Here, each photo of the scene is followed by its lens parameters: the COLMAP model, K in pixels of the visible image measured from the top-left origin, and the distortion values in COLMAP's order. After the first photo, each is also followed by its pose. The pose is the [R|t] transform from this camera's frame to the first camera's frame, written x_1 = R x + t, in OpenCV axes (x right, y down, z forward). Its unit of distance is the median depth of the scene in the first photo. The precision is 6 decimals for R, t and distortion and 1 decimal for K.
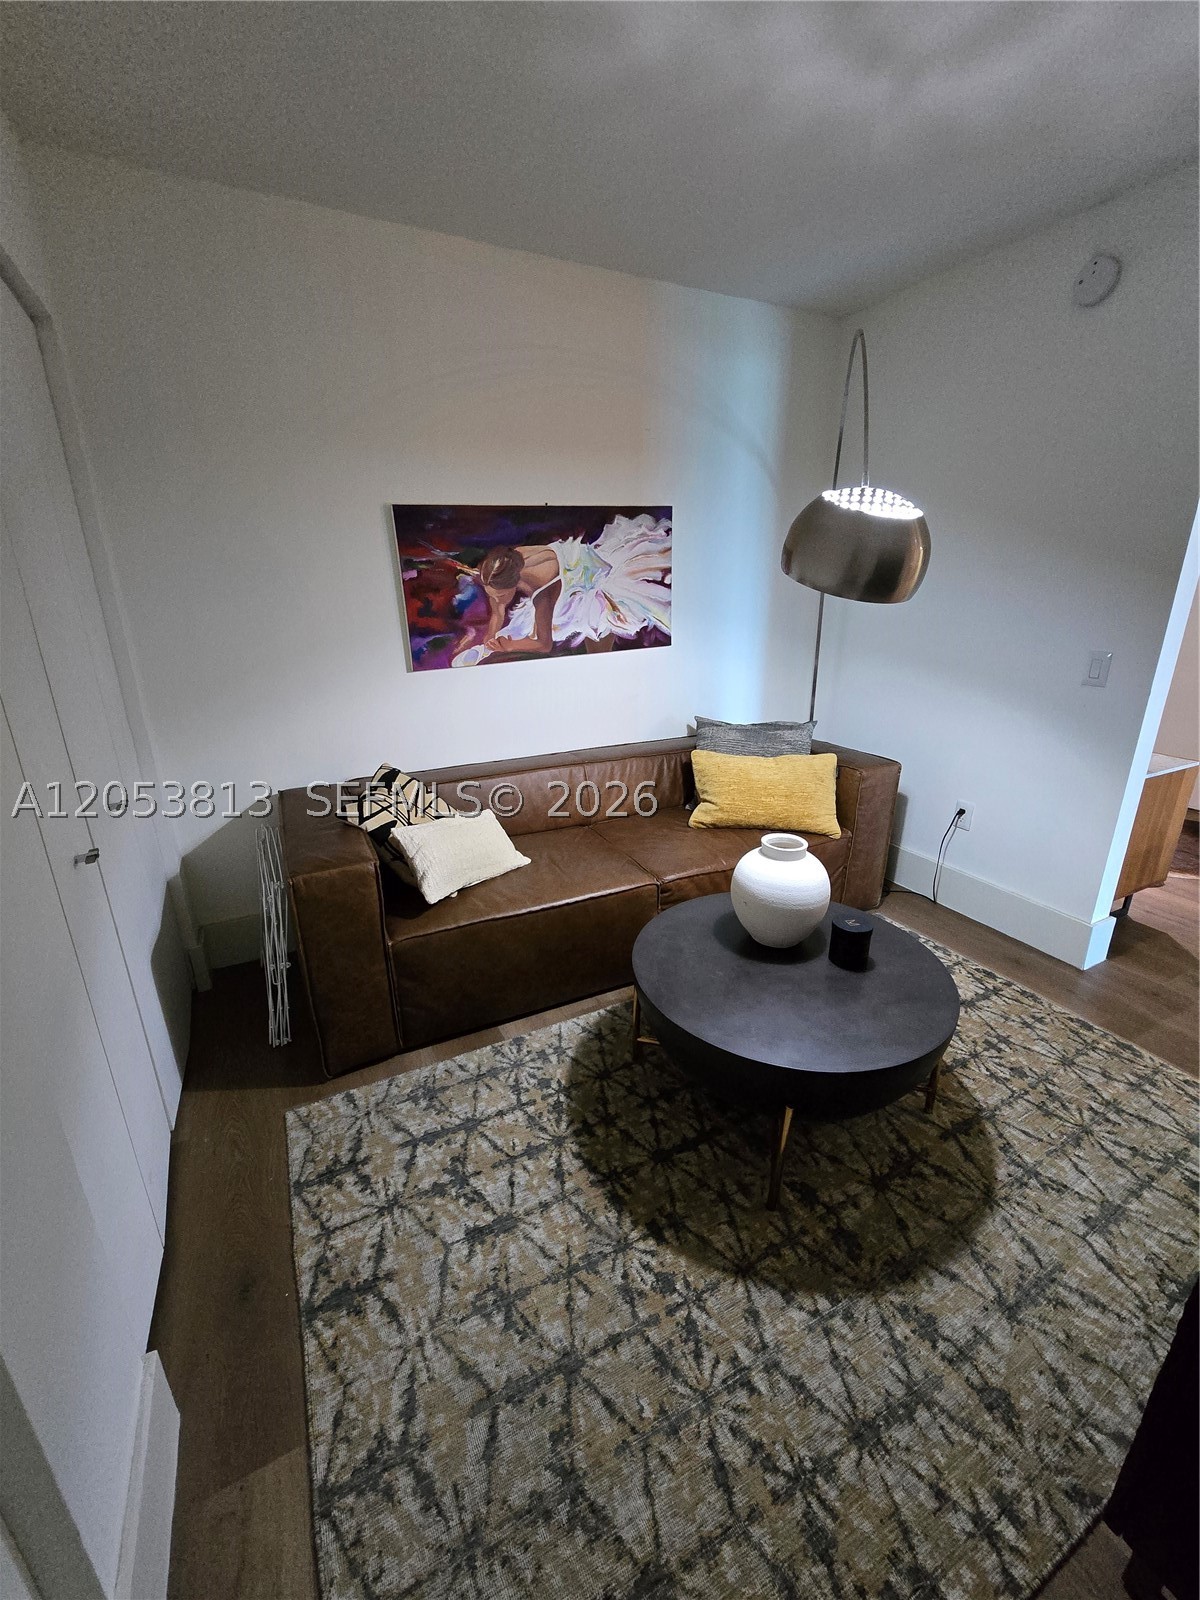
lens RADIAL K [[656.9, 0, 596.4], [0, 656.9, 800.1], [0, 0, 1]] dist [-0.010648, 0.004237]
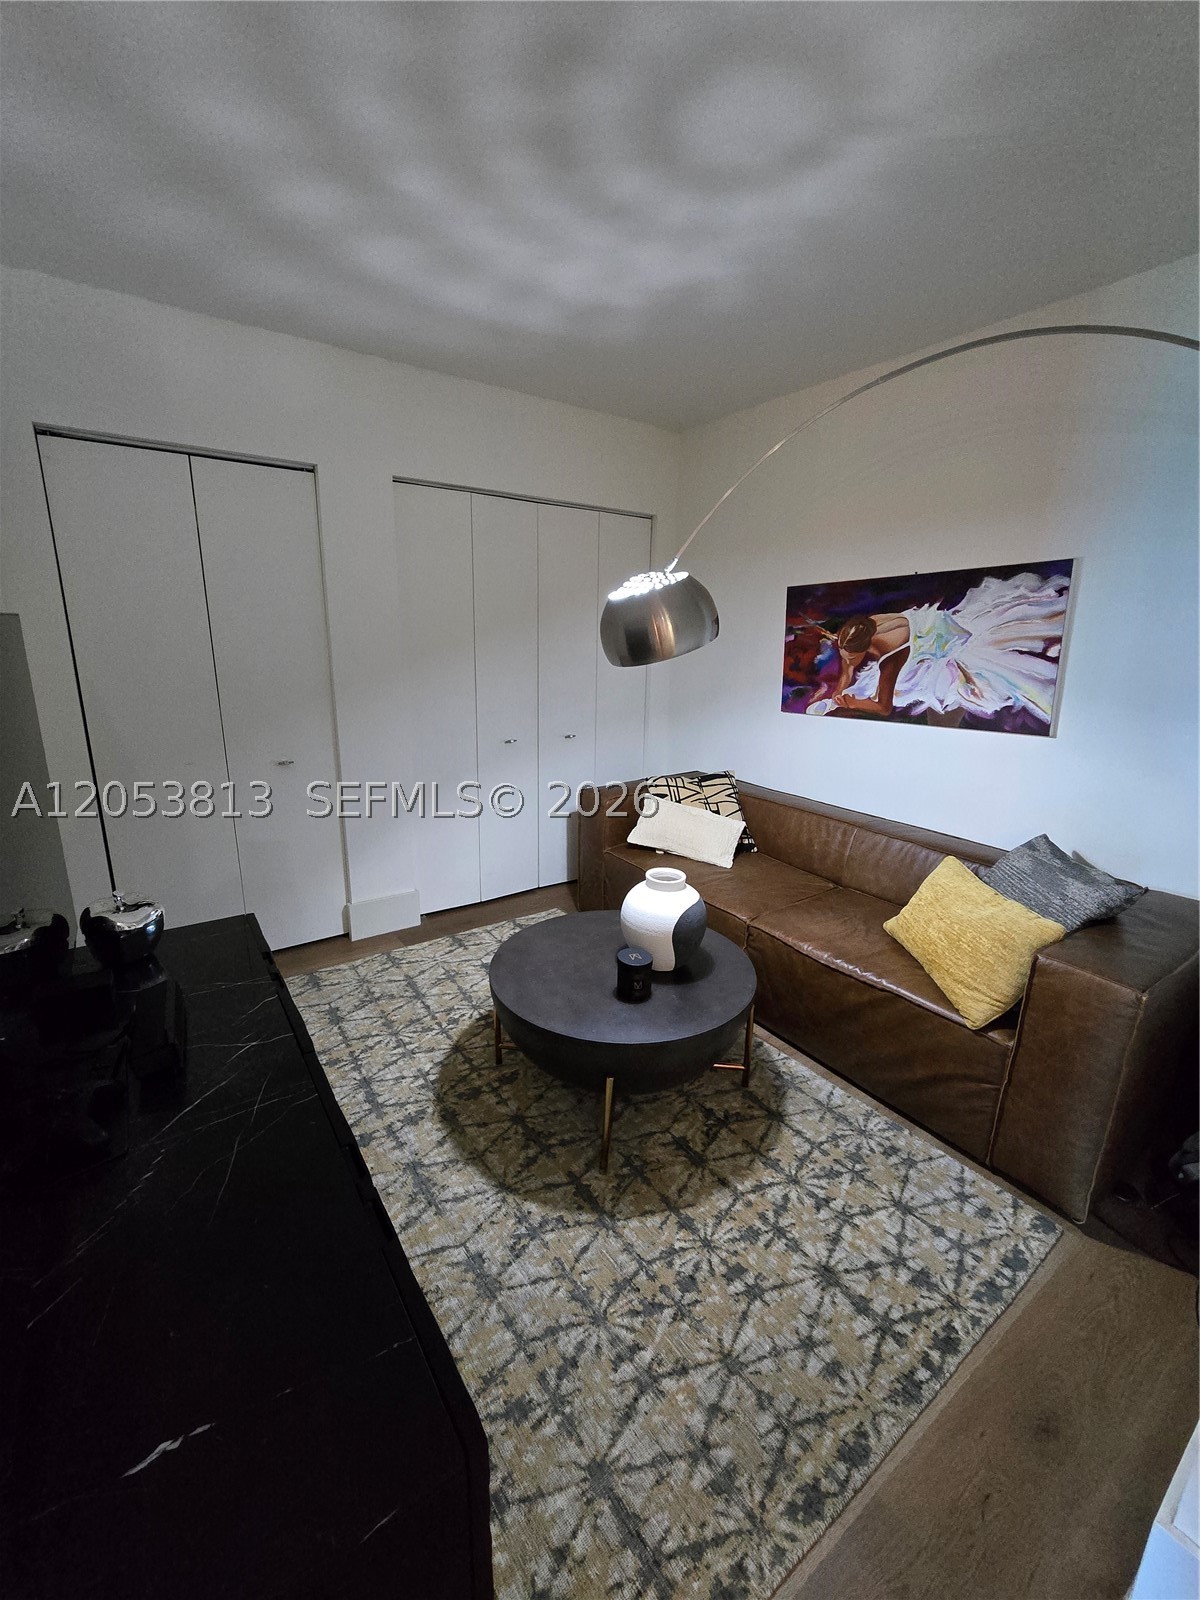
lens RADIAL K [[656.9, 0, 596.4], [0, 656.9, 800.1], [0, 0, 1]] dist [-0.010648, 0.004237]
pose [[0.130609, 0.255023, -0.958073, 1.021207], [-0.331871, 0.921849, 0.200139, -0.186391], [0.934239, 0.291817, 0.205037, 0.483847]]
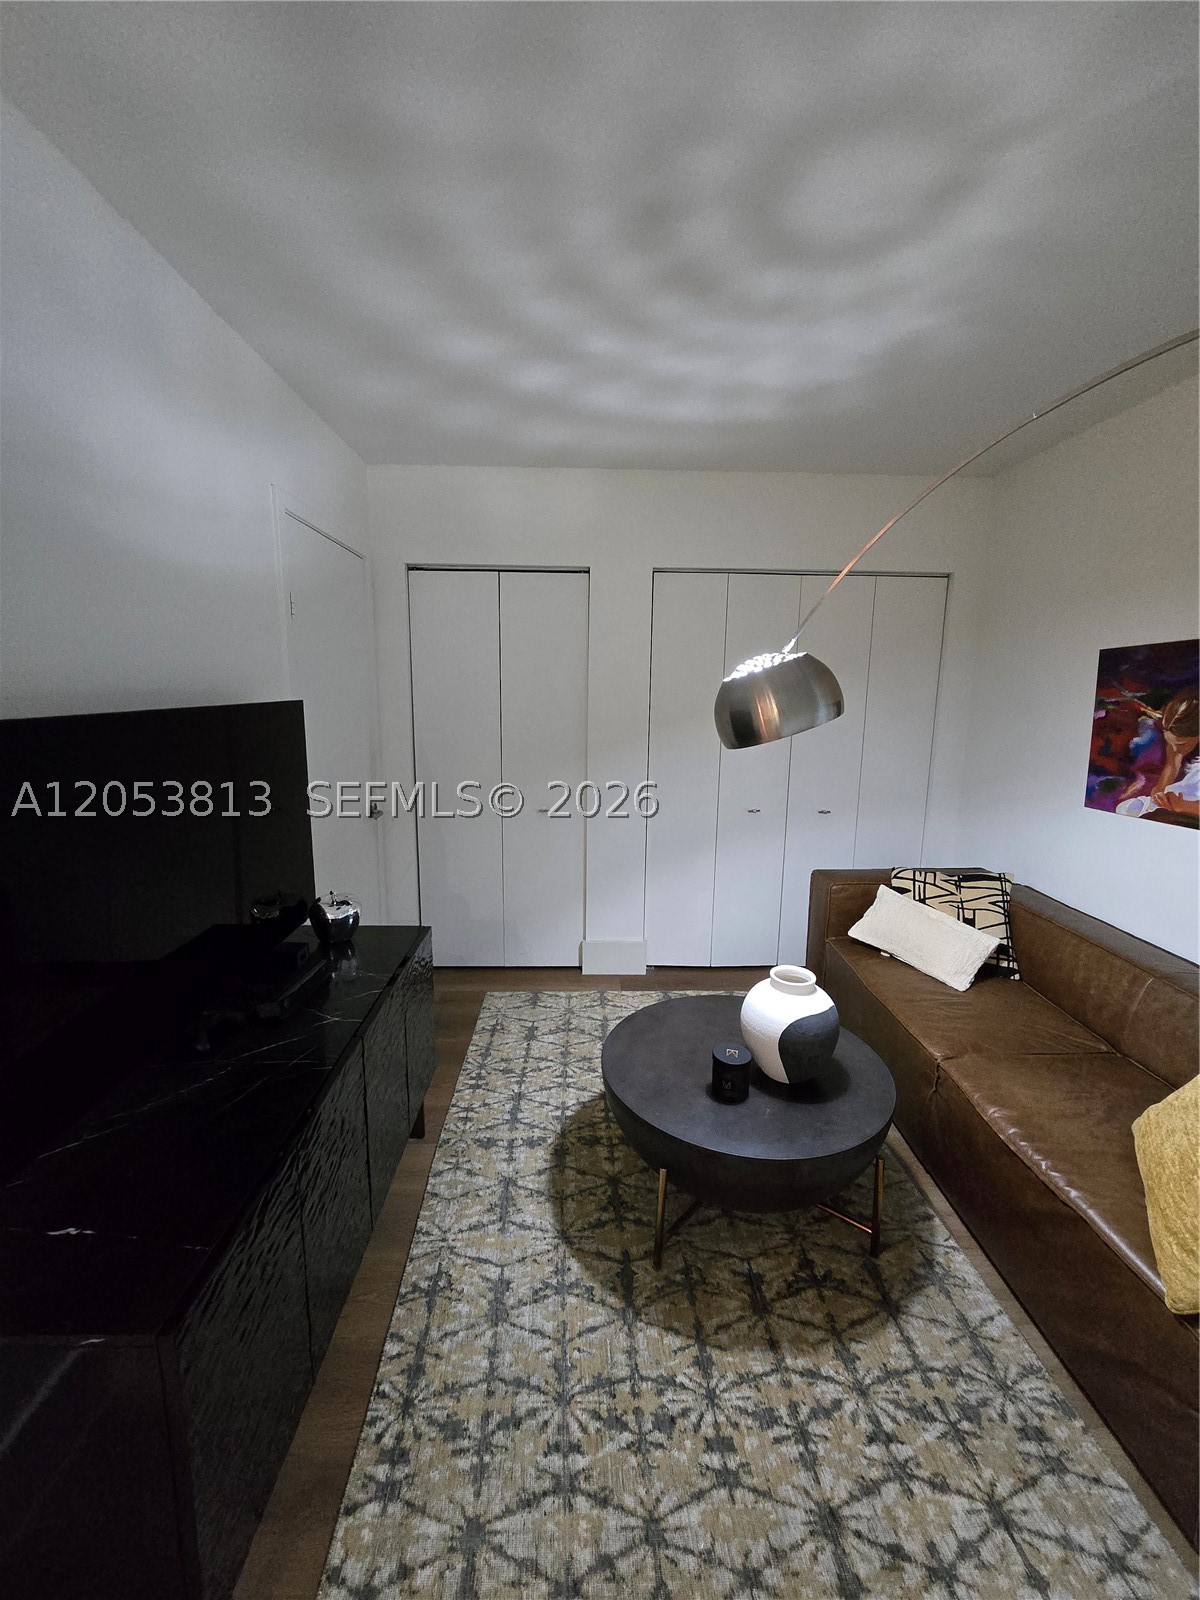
lens RADIAL K [[656.9, 0, 596.4], [0, 656.9, 800.1], [0, 0, 1]] dist [-0.010648, 0.004237]
pose [[-0.438789, 0.154775, -0.885161, 0.994647], [-0.294865, 0.905710, 0.304538, -0.311341], [0.848834, 0.394630, -0.351778, 0.771133]]
